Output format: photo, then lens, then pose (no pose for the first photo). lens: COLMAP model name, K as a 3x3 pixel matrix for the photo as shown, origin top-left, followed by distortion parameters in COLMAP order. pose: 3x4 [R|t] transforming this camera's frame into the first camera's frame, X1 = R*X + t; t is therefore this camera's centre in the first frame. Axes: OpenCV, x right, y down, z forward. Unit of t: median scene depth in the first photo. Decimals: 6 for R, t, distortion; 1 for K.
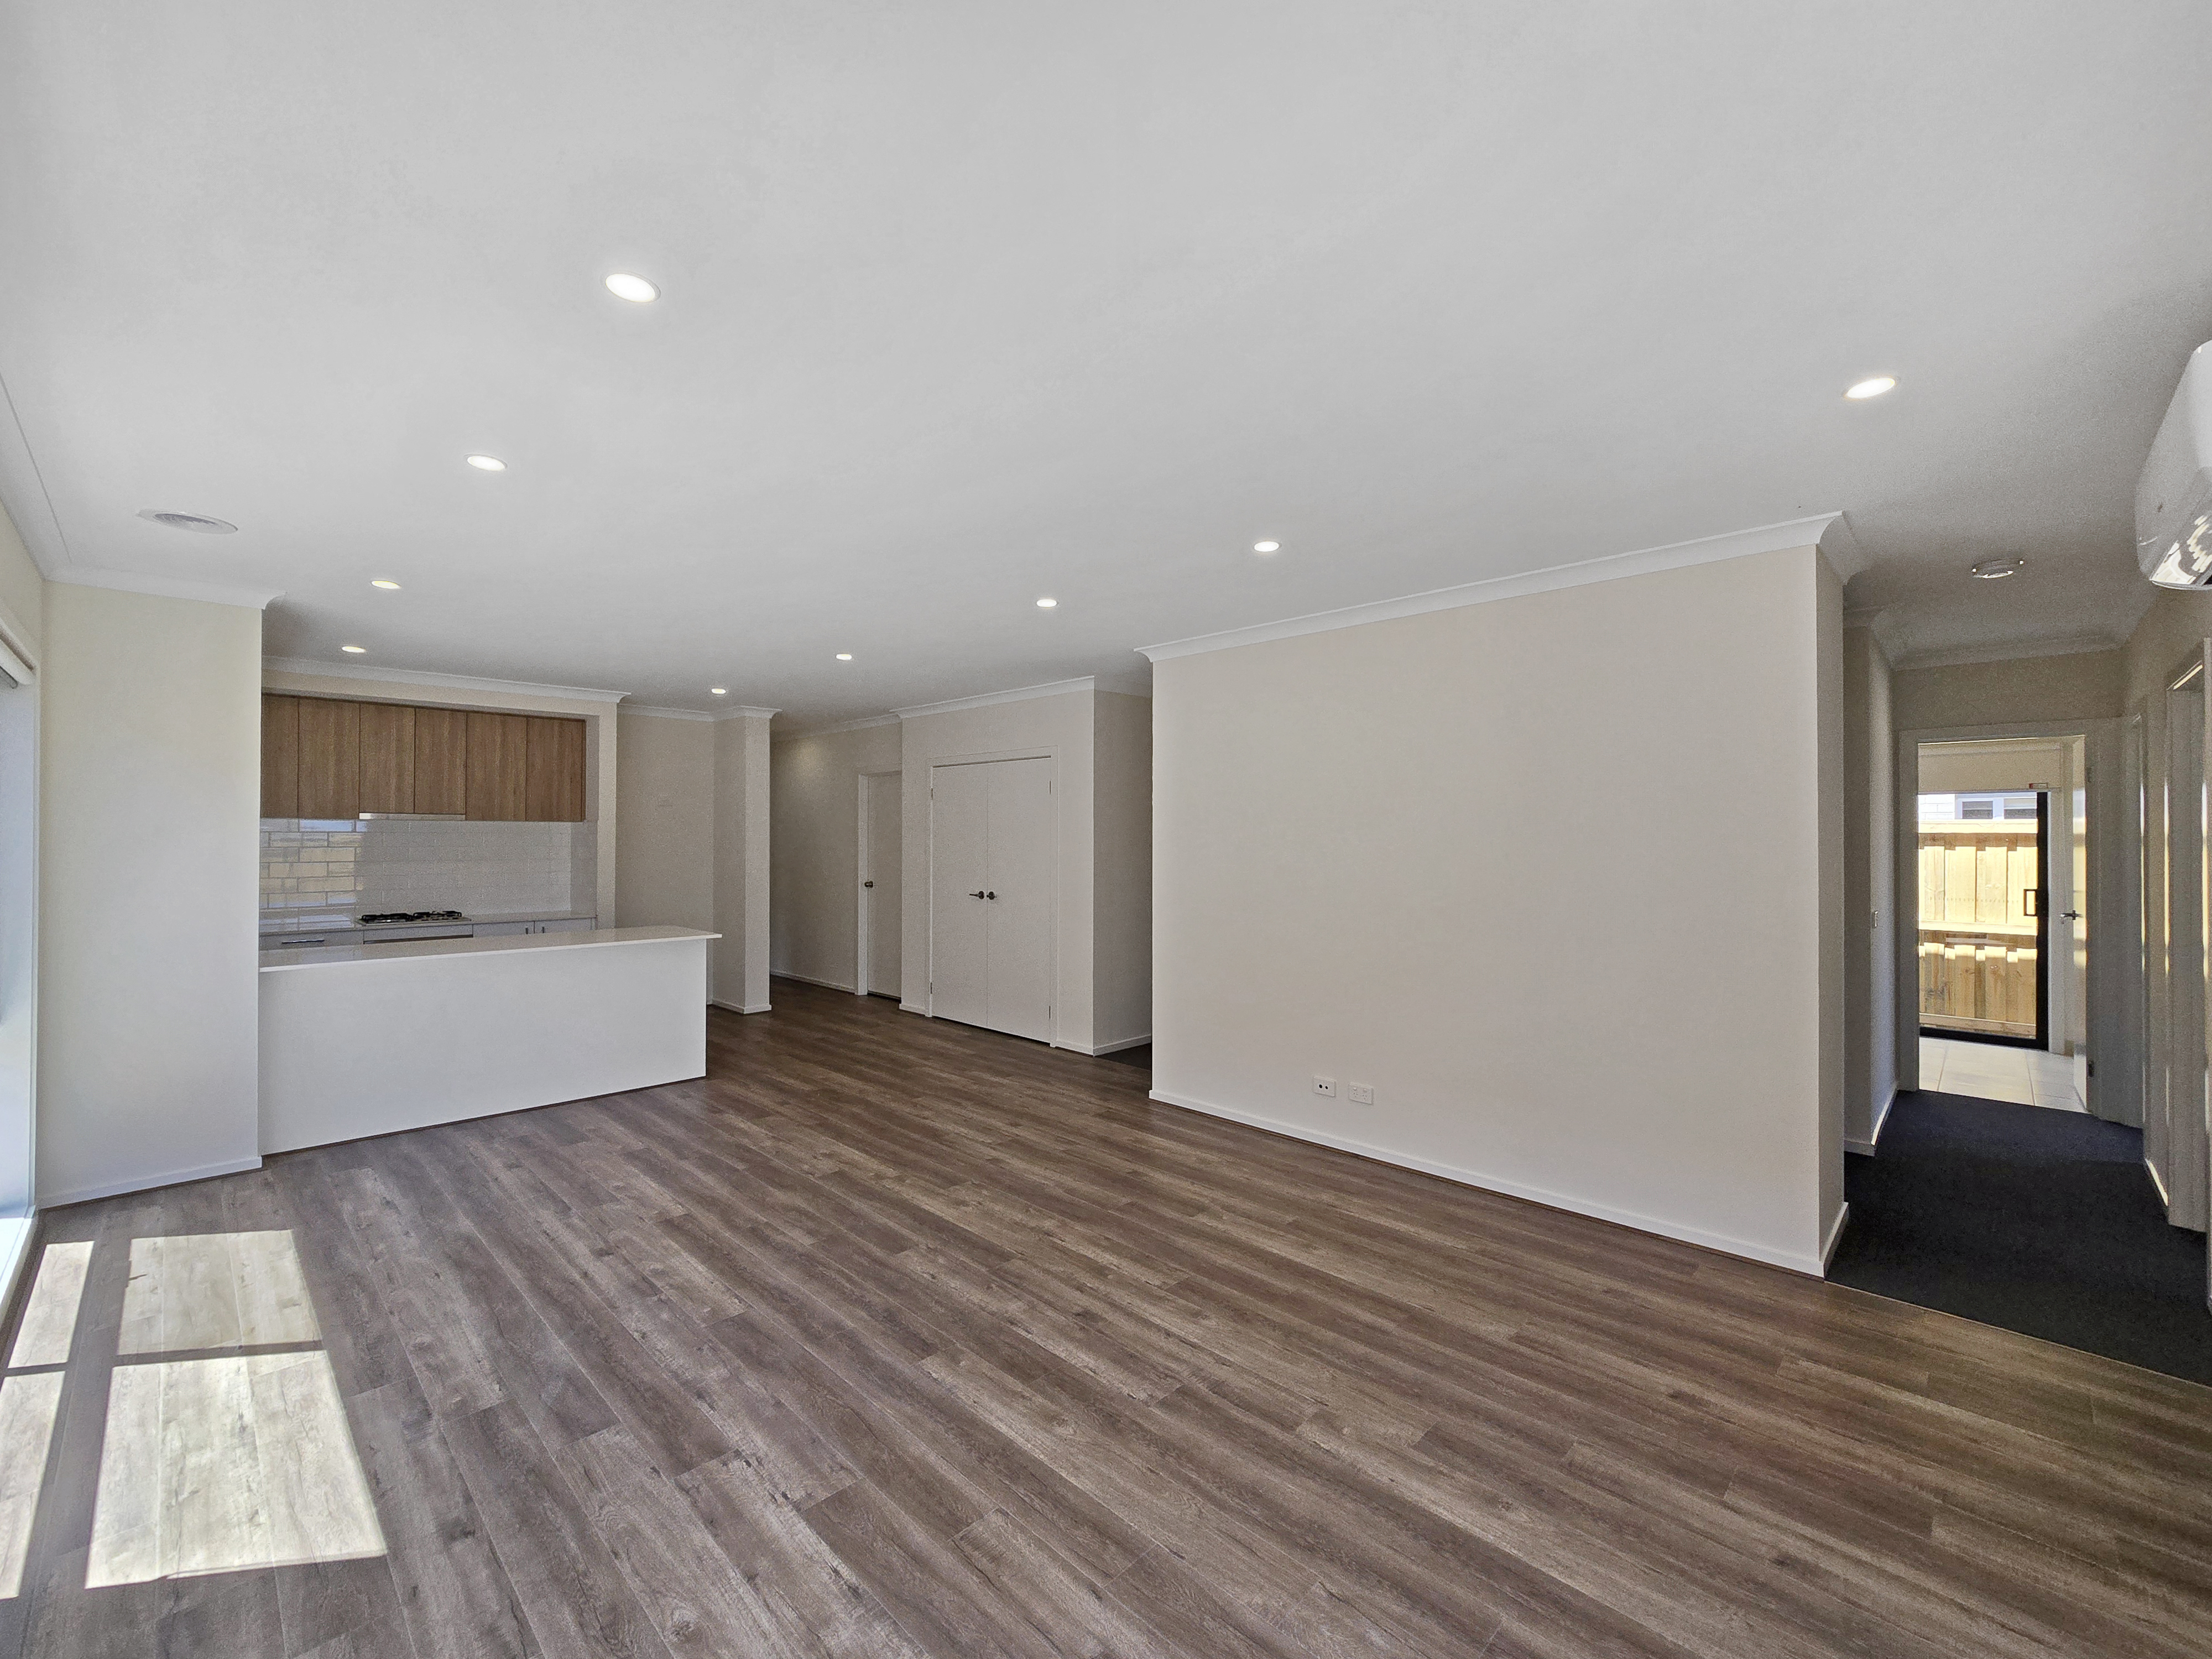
lens RADIAL K [[918.4, 0, 1106.0], [0, 918.4, 829.5], [0, 0, 1]] dist [-0.005734, 0.000134]
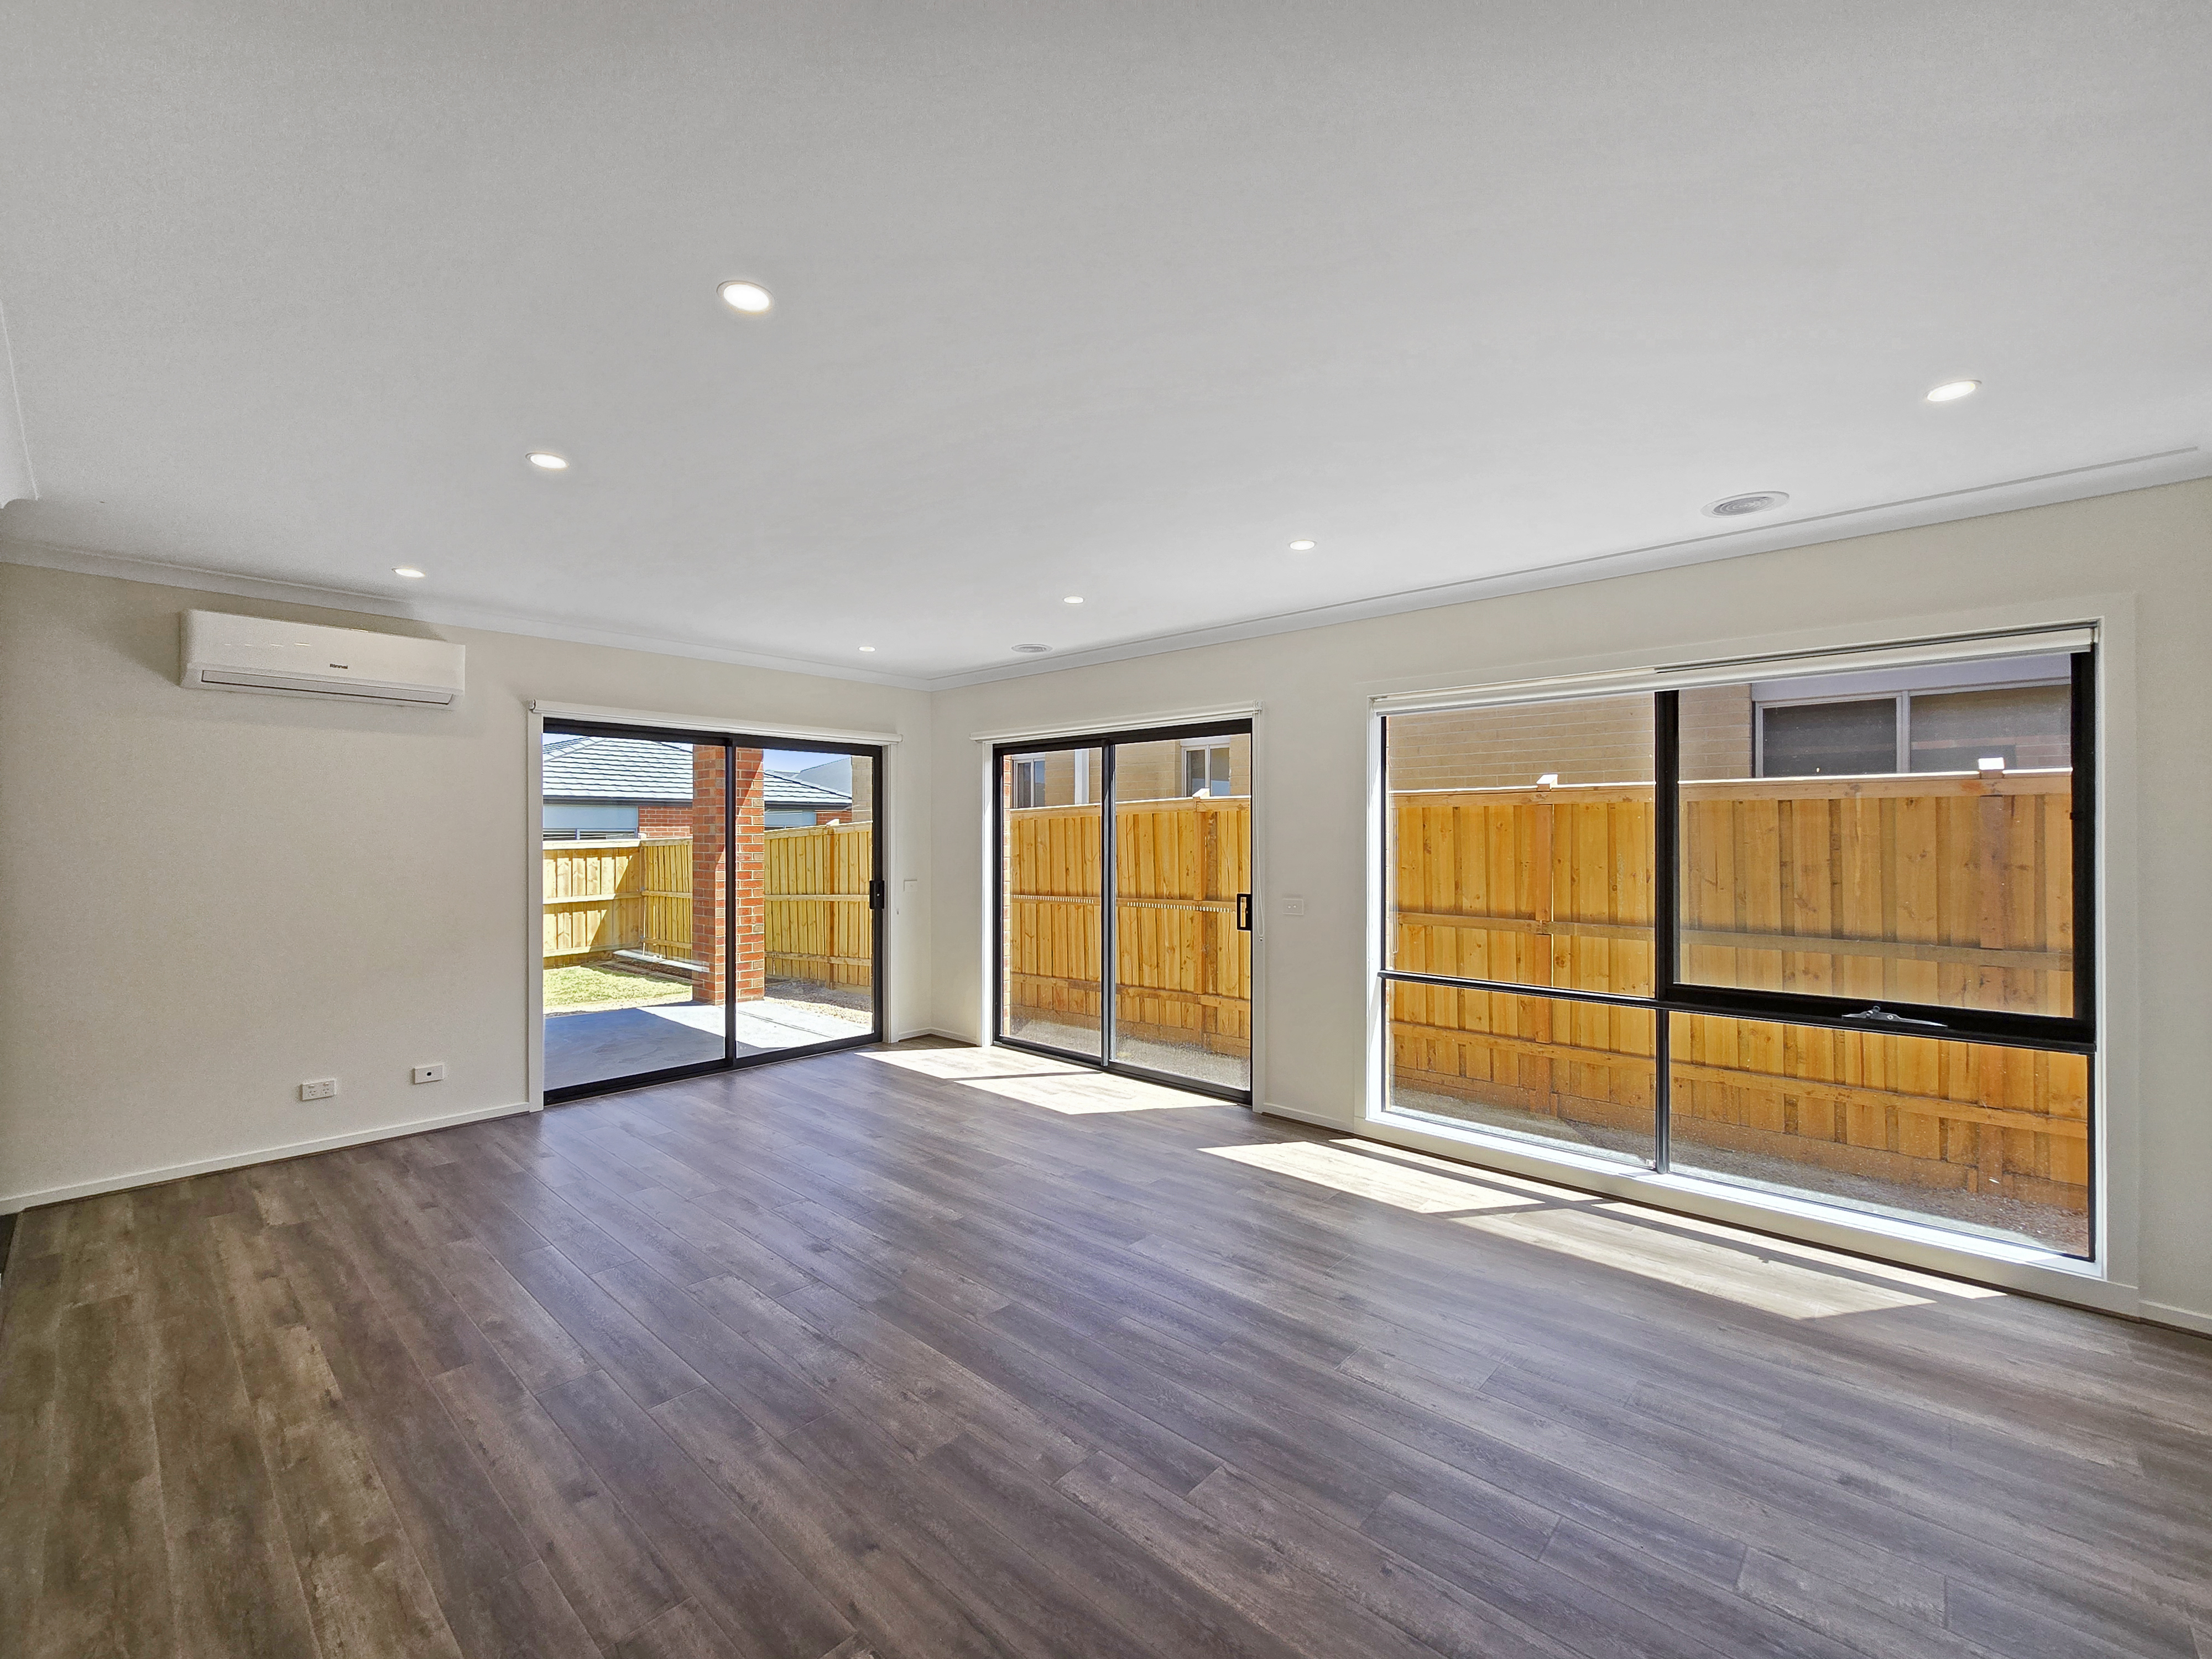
lens RADIAL K [[918.4, 0, 1106.0], [0, 918.4, 829.5], [0, 0, 1]] dist [-0.005734, 0.000134]
pose [[-0.999339, -0.003804, -0.036153, -0.303097], [-0.003338, 0.999911, -0.012936, 0.033817], [0.036199, -0.012807, -0.999263, 1.977006]]
